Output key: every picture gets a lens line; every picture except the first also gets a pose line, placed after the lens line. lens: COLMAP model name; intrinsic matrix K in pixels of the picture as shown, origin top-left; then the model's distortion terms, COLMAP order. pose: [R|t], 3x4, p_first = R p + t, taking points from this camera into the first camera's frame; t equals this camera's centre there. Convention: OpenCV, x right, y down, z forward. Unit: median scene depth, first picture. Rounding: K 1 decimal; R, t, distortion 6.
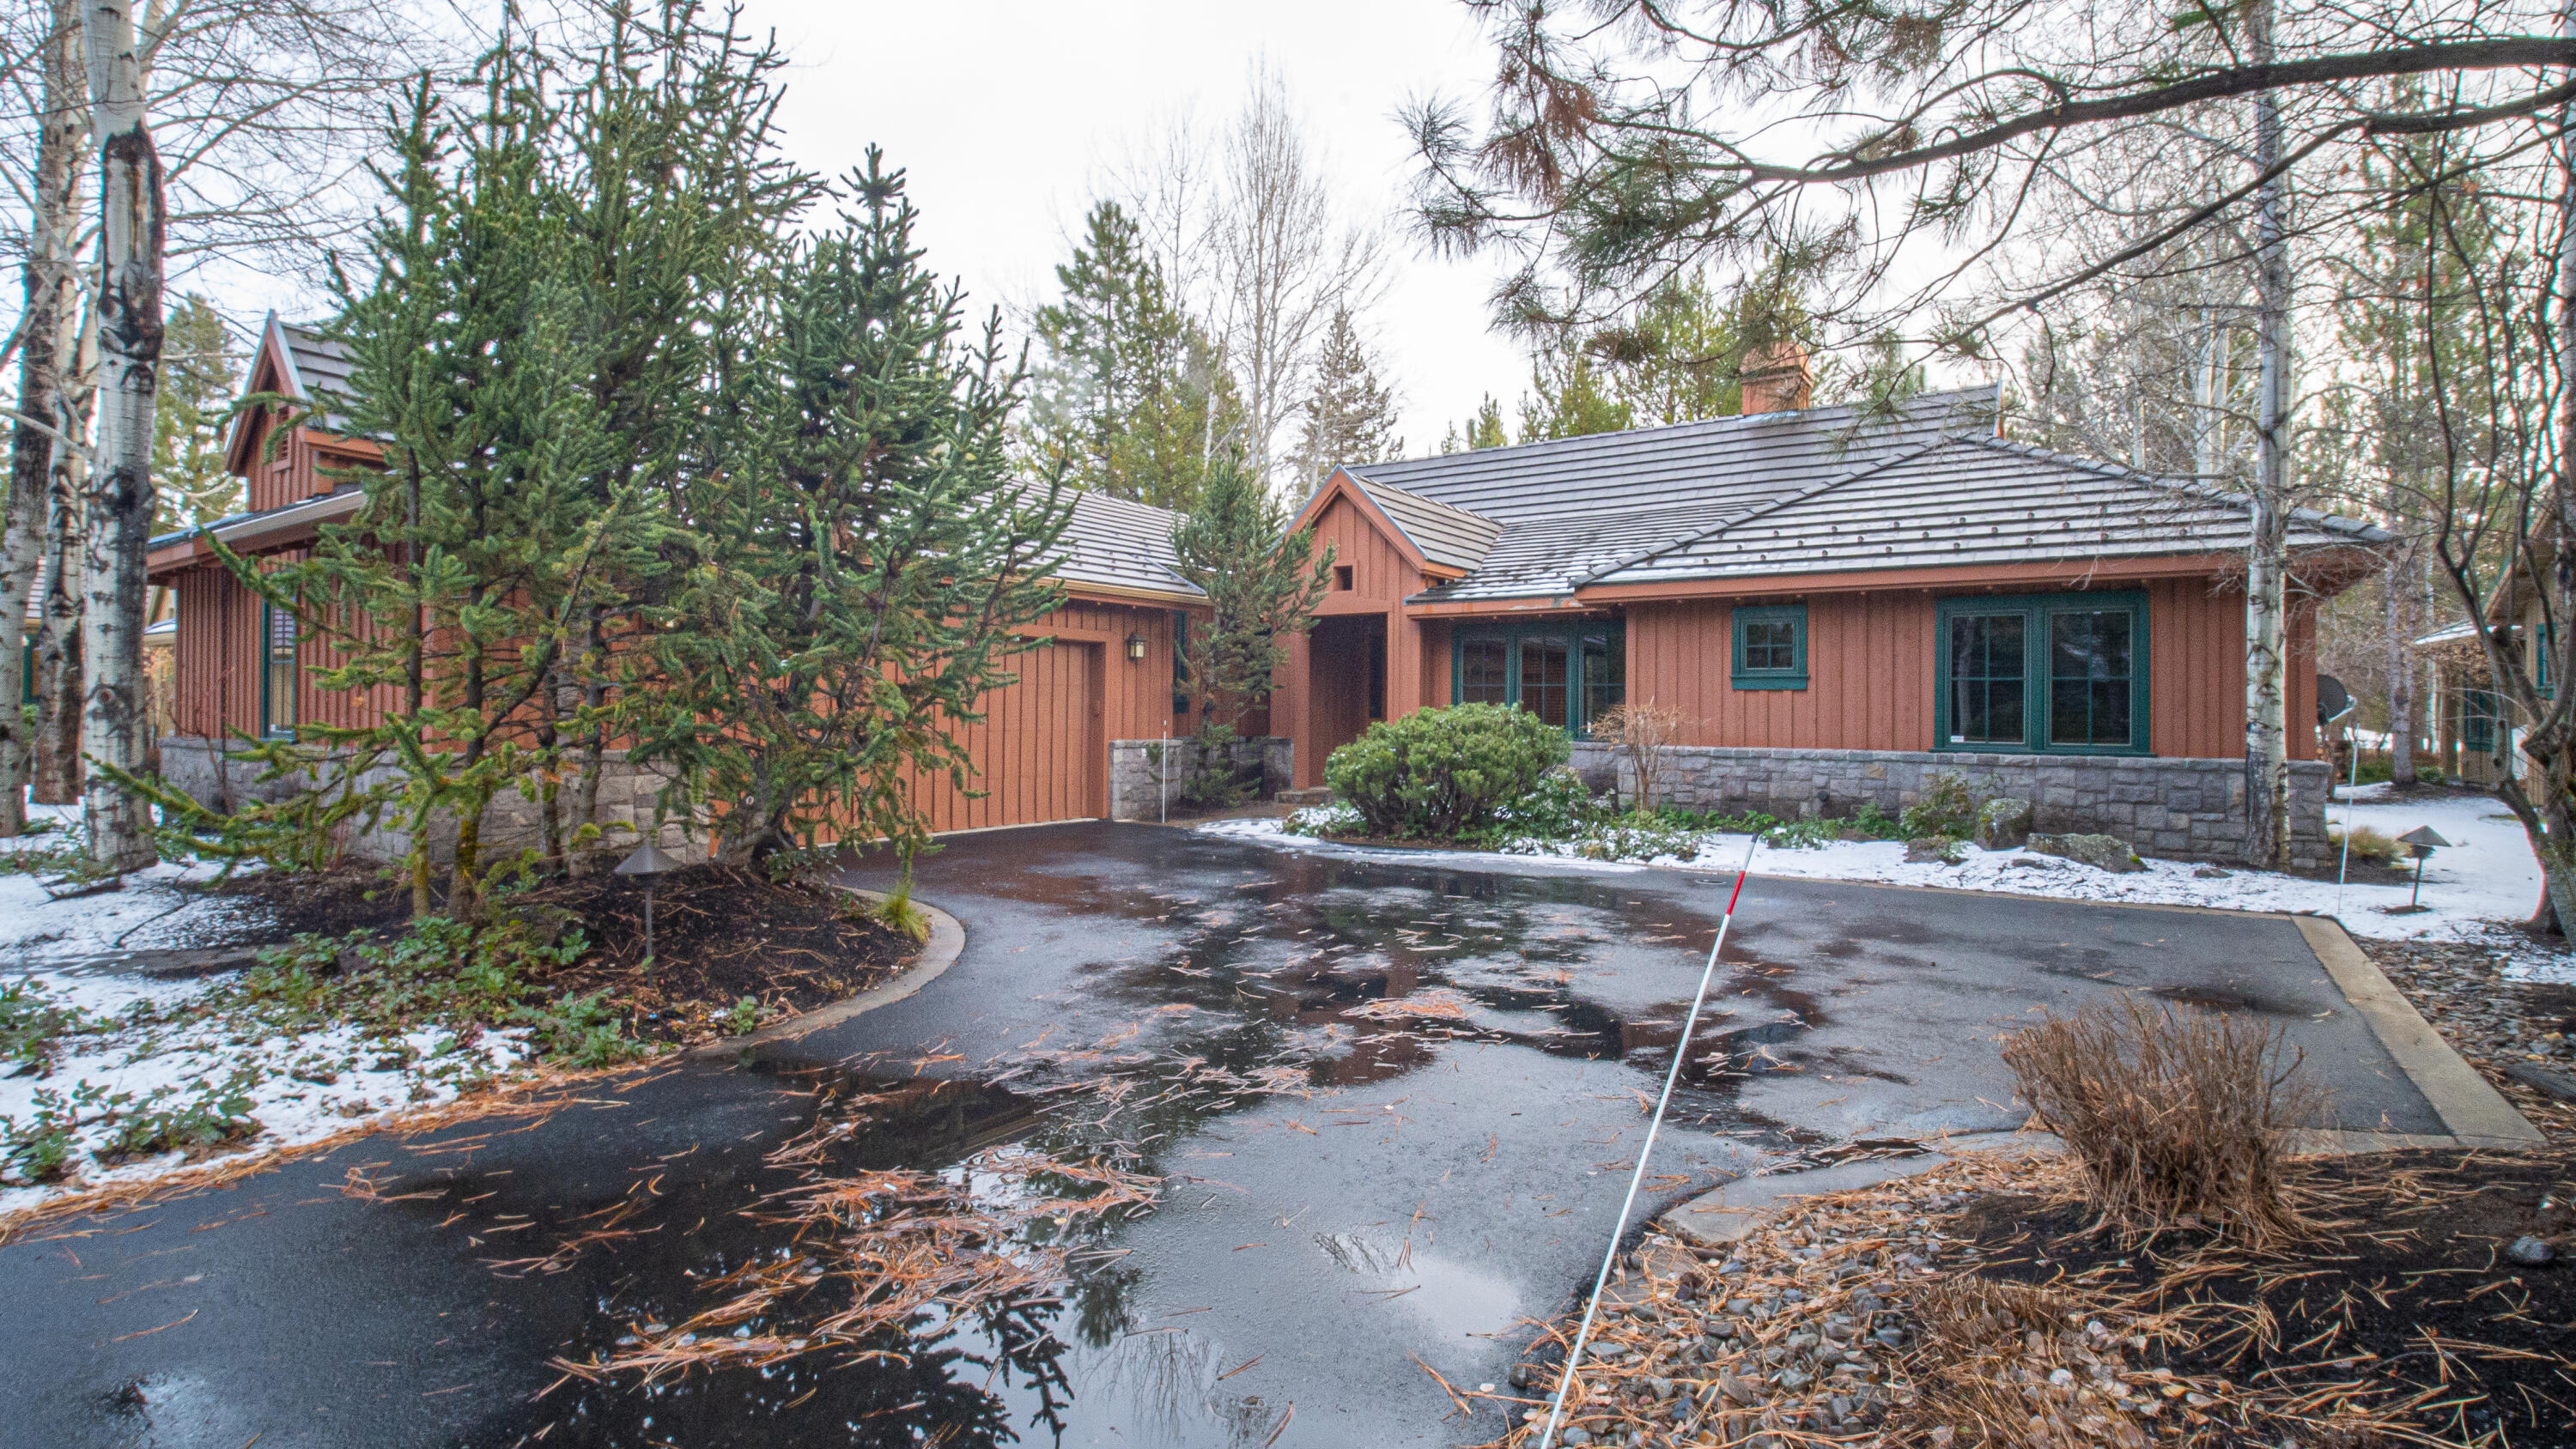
lens RADIAL K [[1172.0, 0, 1293.2], [0, 1172.0, 710.9], [0, 0, 1]] dist [-0.009483, -0.009936]
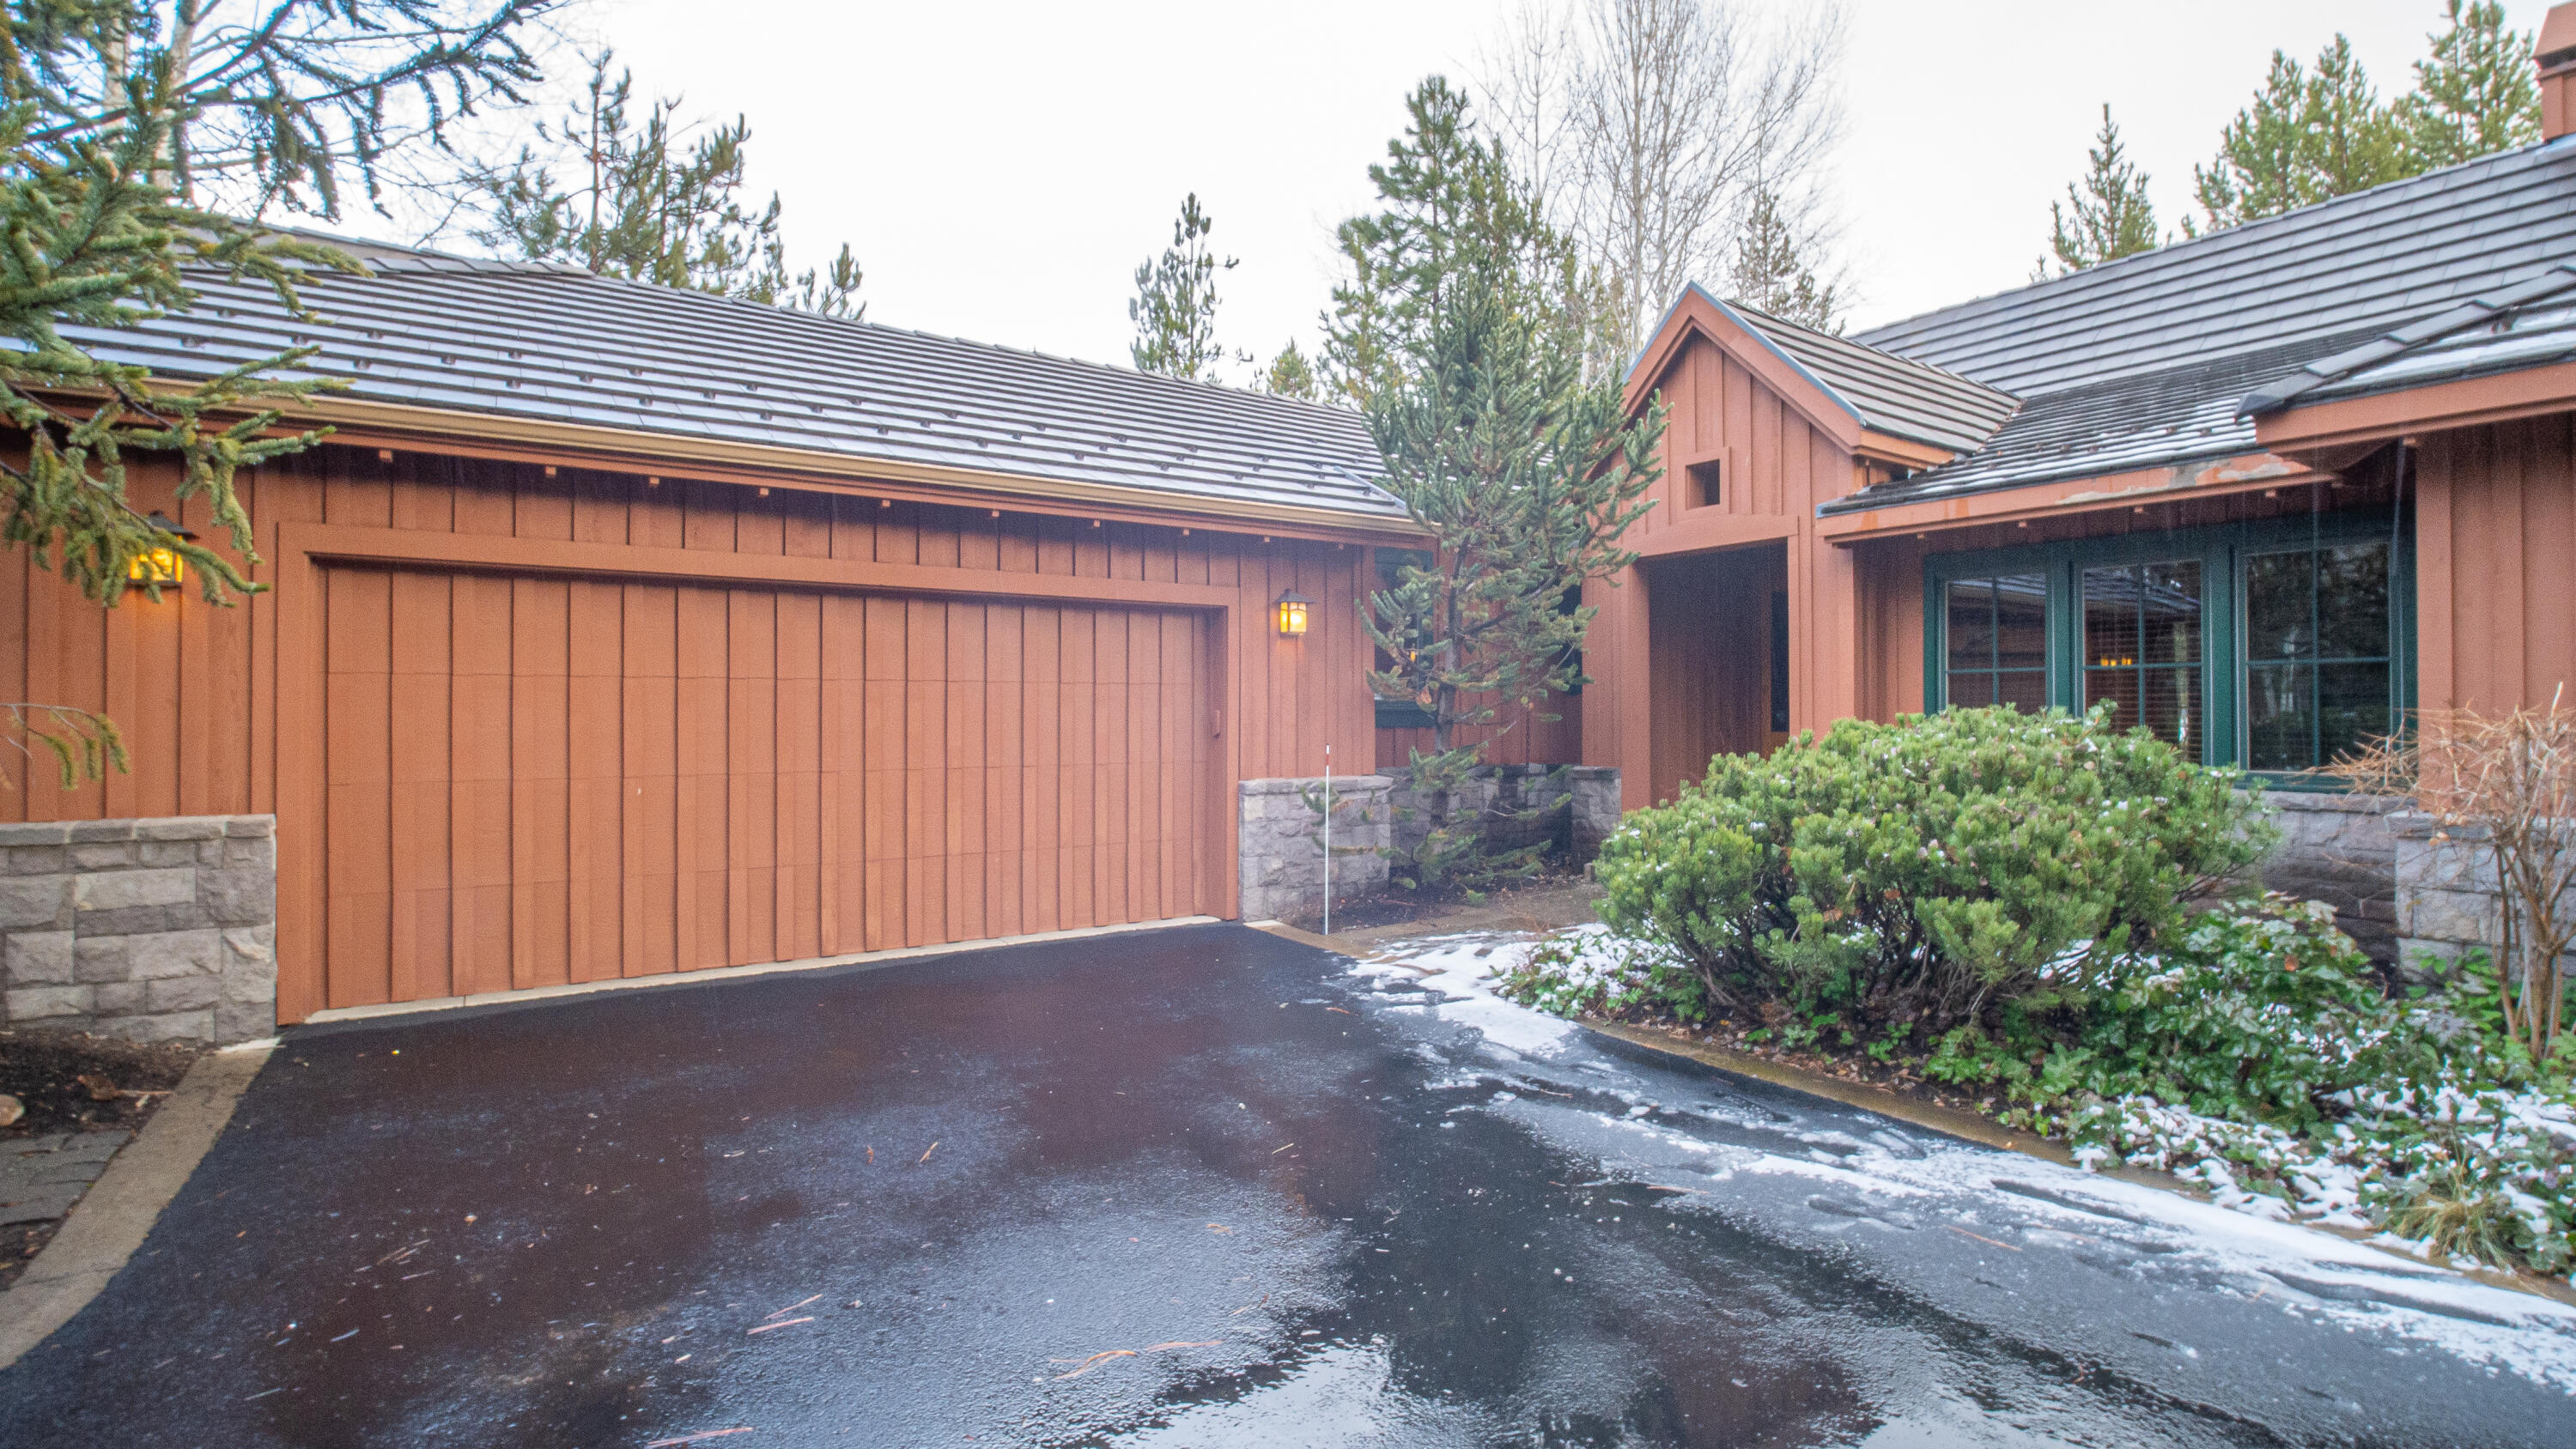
lens RADIAL K [[782.6, 0, 1509.5], [0, 782.6, 706.3], [0, 0, 1]] dist [-0.017715, 0.000000]
pose [[0.931954, -0.009971, -0.362438, 0.140382], [0.009709, 0.999950, -0.002543, -0.011555], [0.362445, -0.001149, 0.932004, 0.964631]]
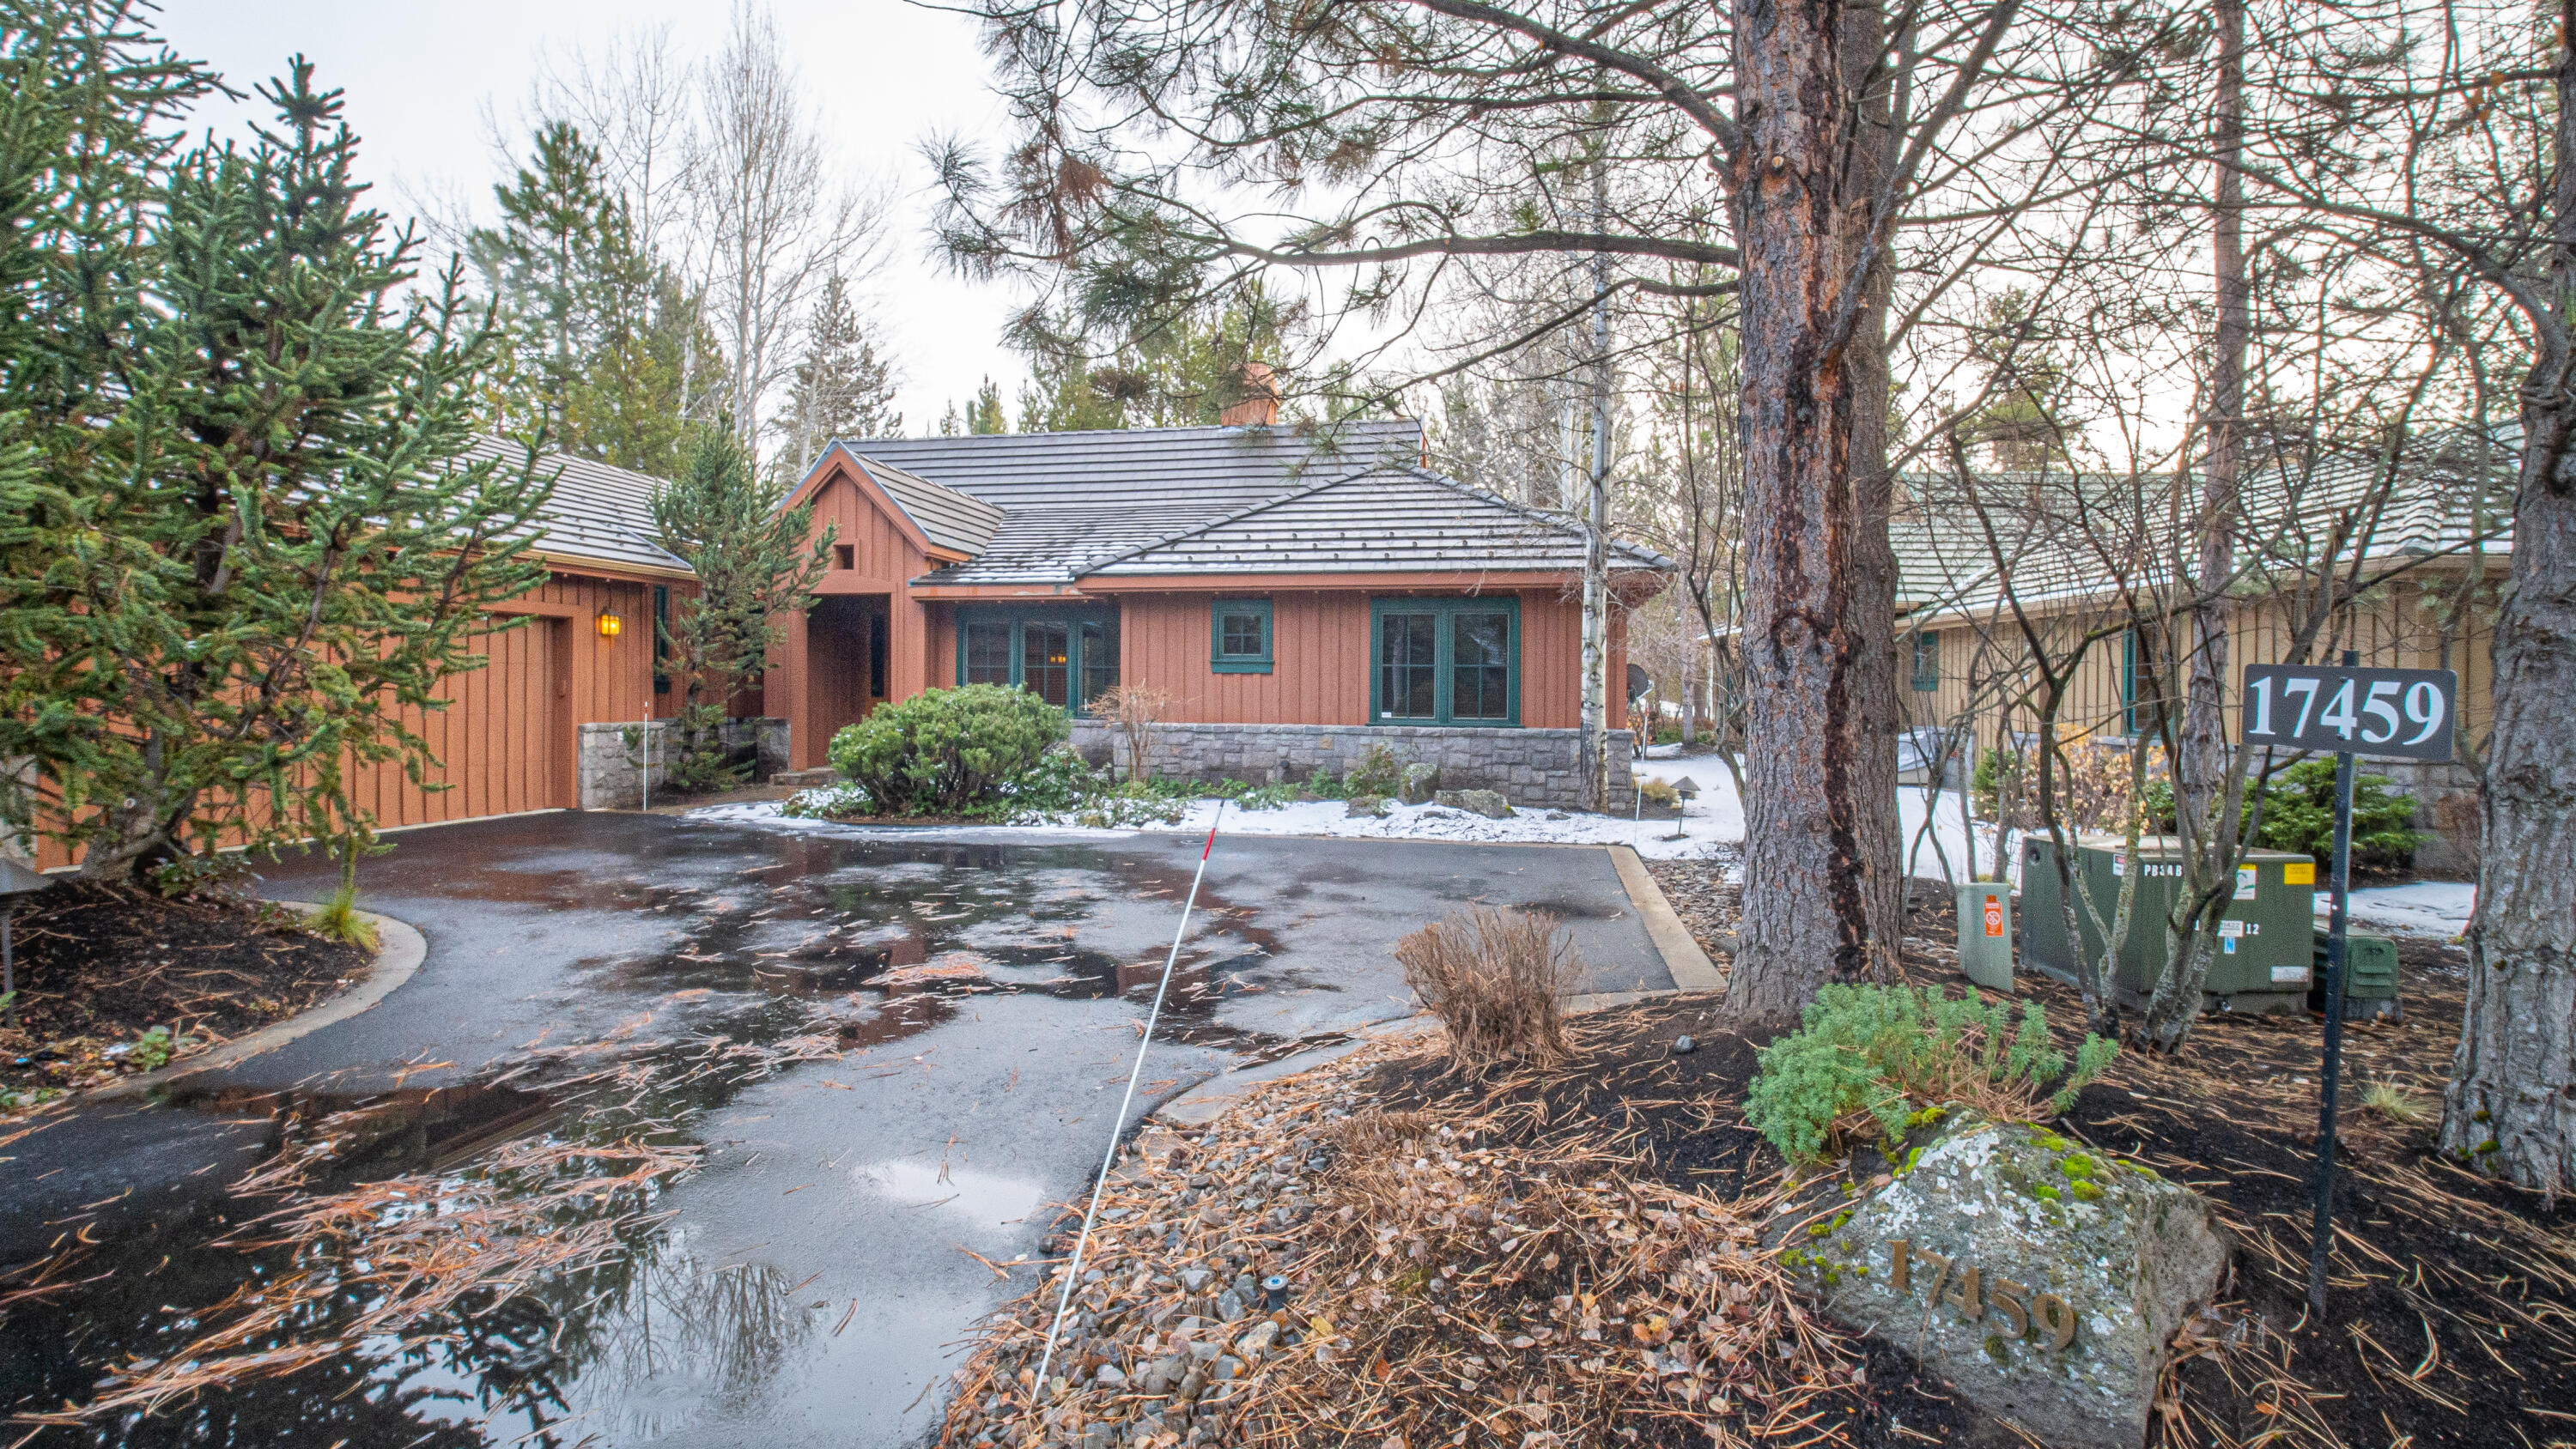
lens RADIAL K [[1172.0, 0, 1293.2], [0, 1172.0, 710.9], [0, 0, 1]] dist [-0.009483, -0.009936]
pose [[0.910476, -0.006625, 0.413509, -0.033523], [-0.003270, 0.999725, 0.023216, -0.011240], [-0.413549, -0.022490, 0.910204, -0.097620]]
